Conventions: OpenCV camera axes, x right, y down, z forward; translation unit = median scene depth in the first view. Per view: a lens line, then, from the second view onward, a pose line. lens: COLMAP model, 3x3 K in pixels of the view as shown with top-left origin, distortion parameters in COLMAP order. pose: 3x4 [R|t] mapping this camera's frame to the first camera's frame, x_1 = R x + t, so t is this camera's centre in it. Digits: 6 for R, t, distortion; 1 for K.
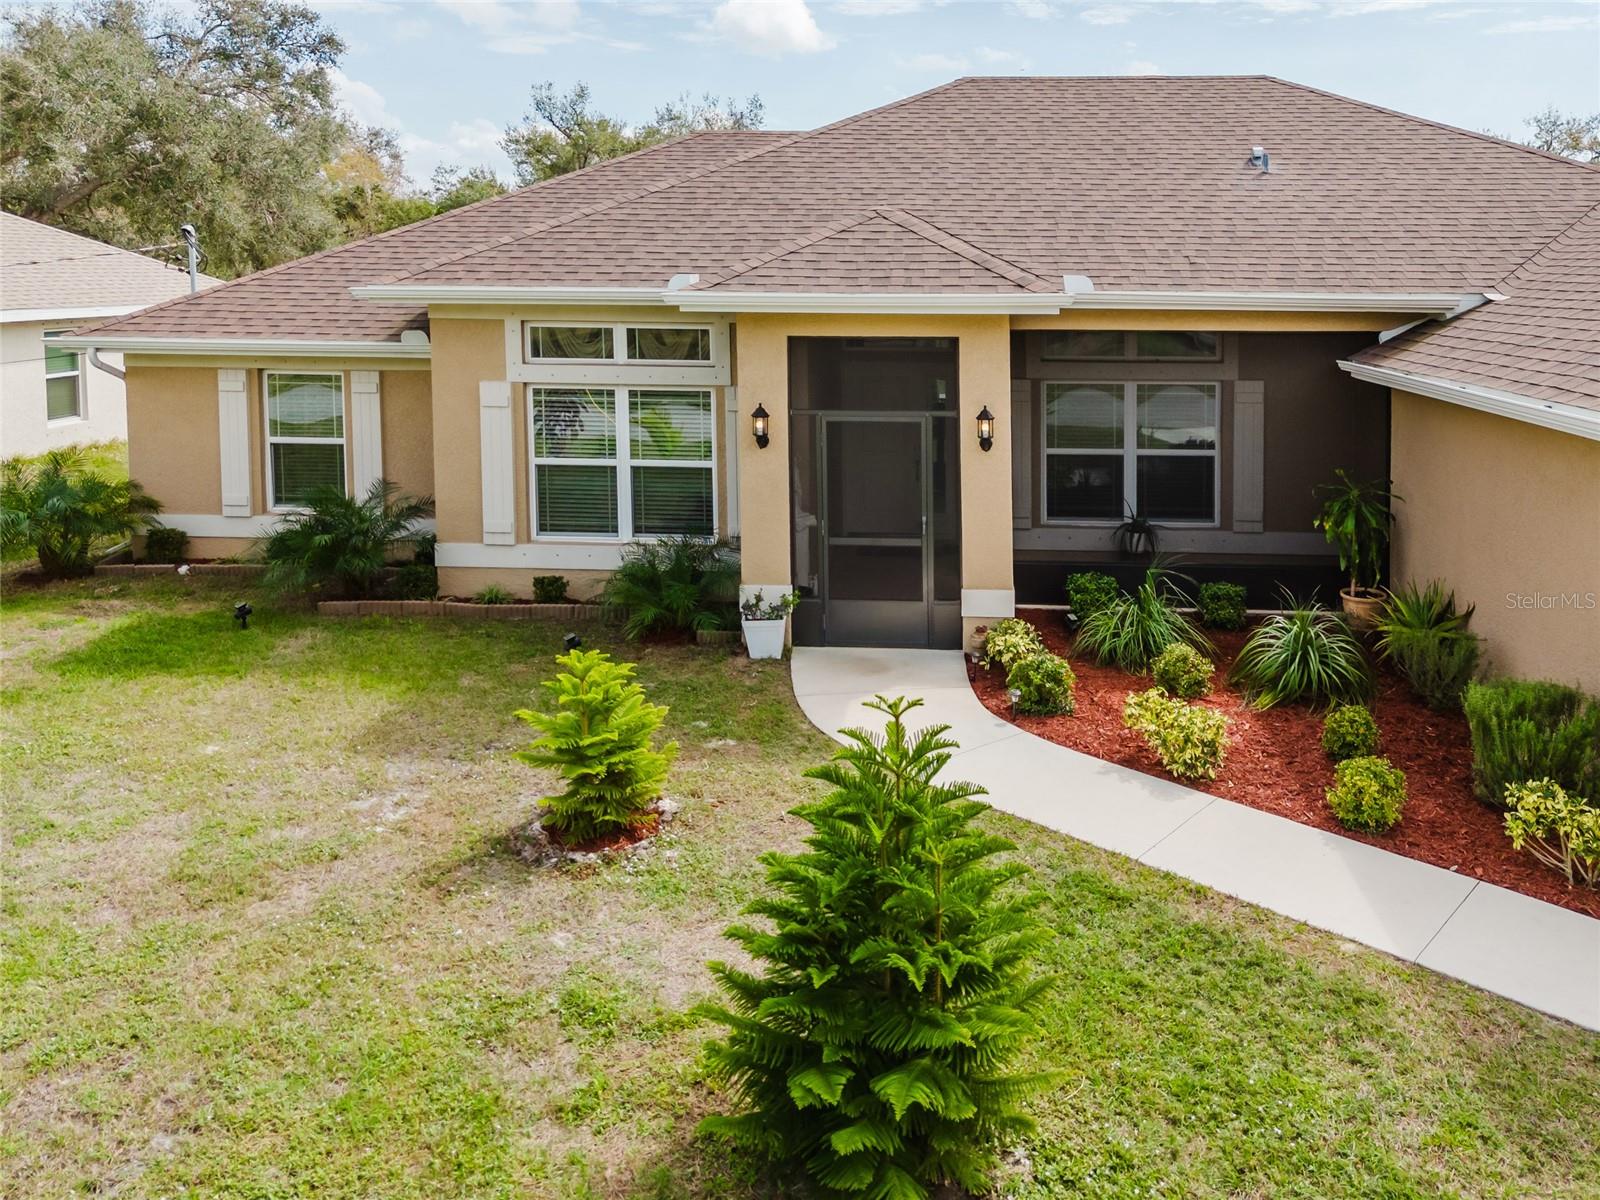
lens RADIAL K [[1210.6, 0, 911.1], [0, 1210.6, 395.0], [0, 0, 1]] dist [0.049181, -0.002438]
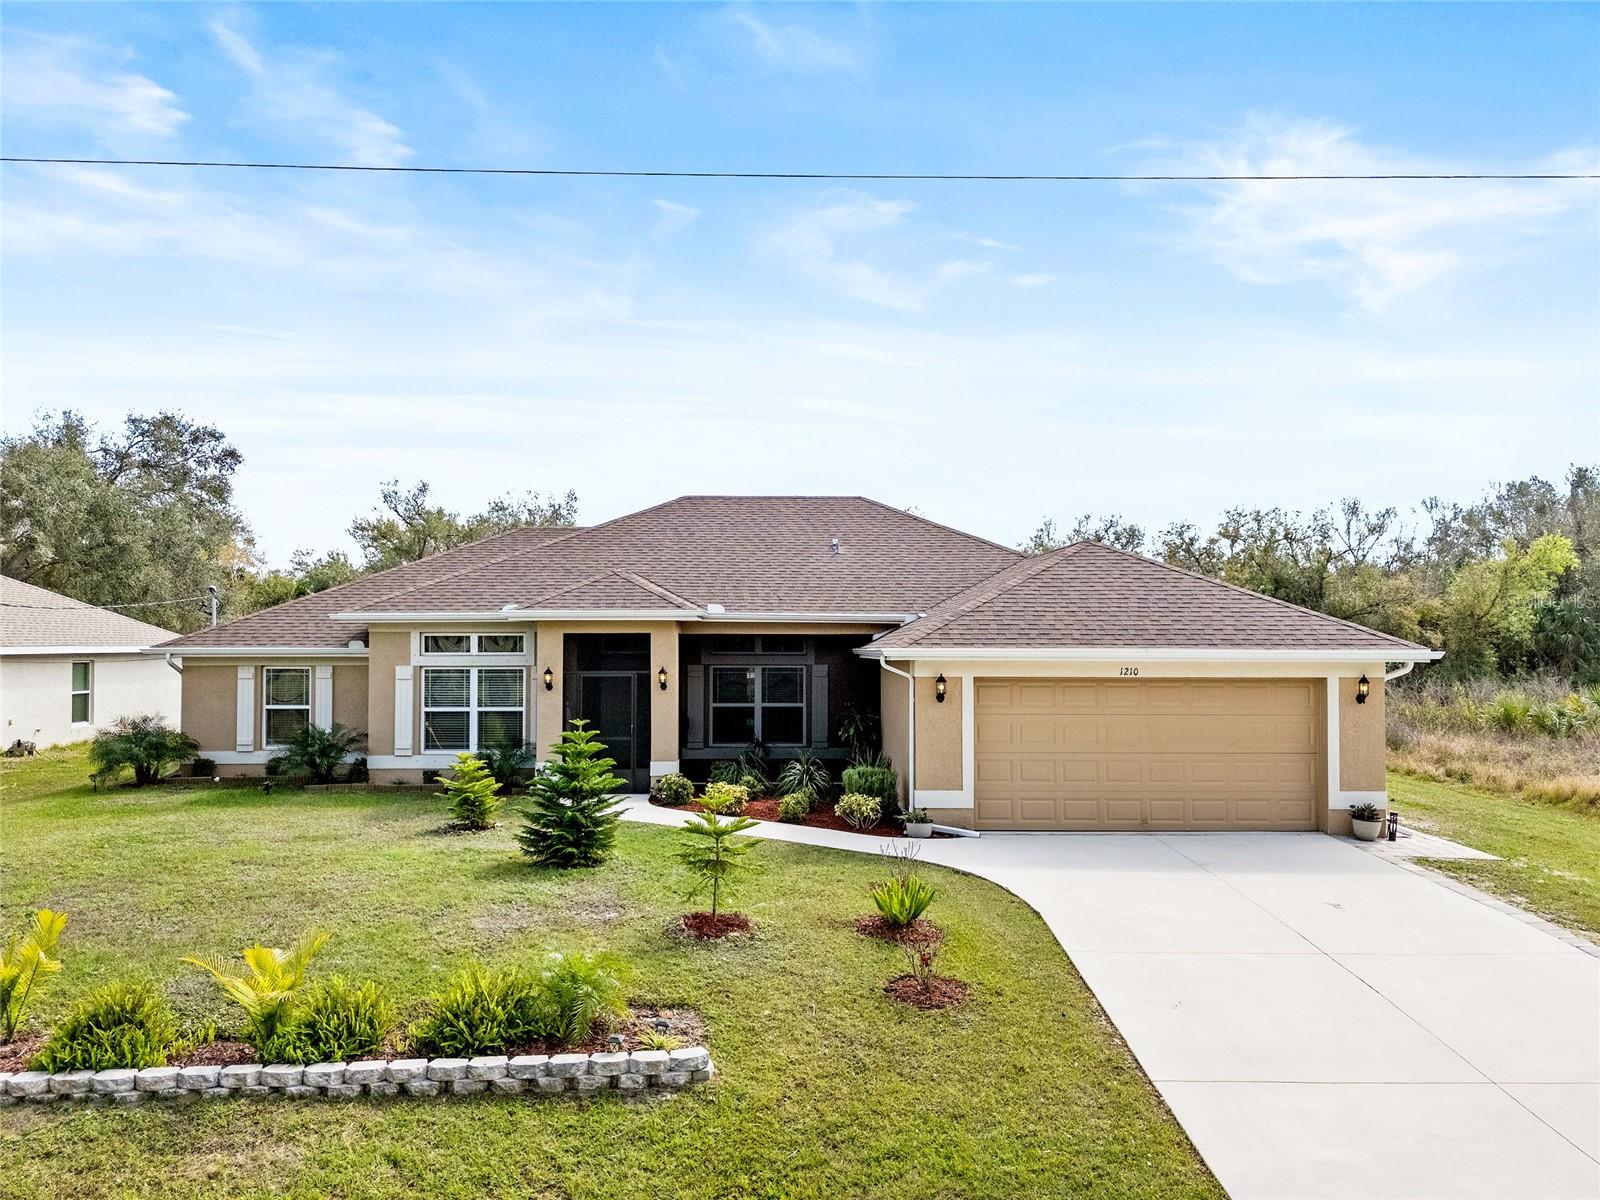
lens RADIAL K [[1239.7, 0, 800.0], [0, 1239.7, 600.0], [0, 0, 1]] dist [0.036306, -0.005760]
pose [[0.998793, -0.002352, 0.049066, 0.158437], [0.009395, 0.989561, -0.143807, 0.164500], [-0.048215, 0.144094, 0.988389, -0.880243]]
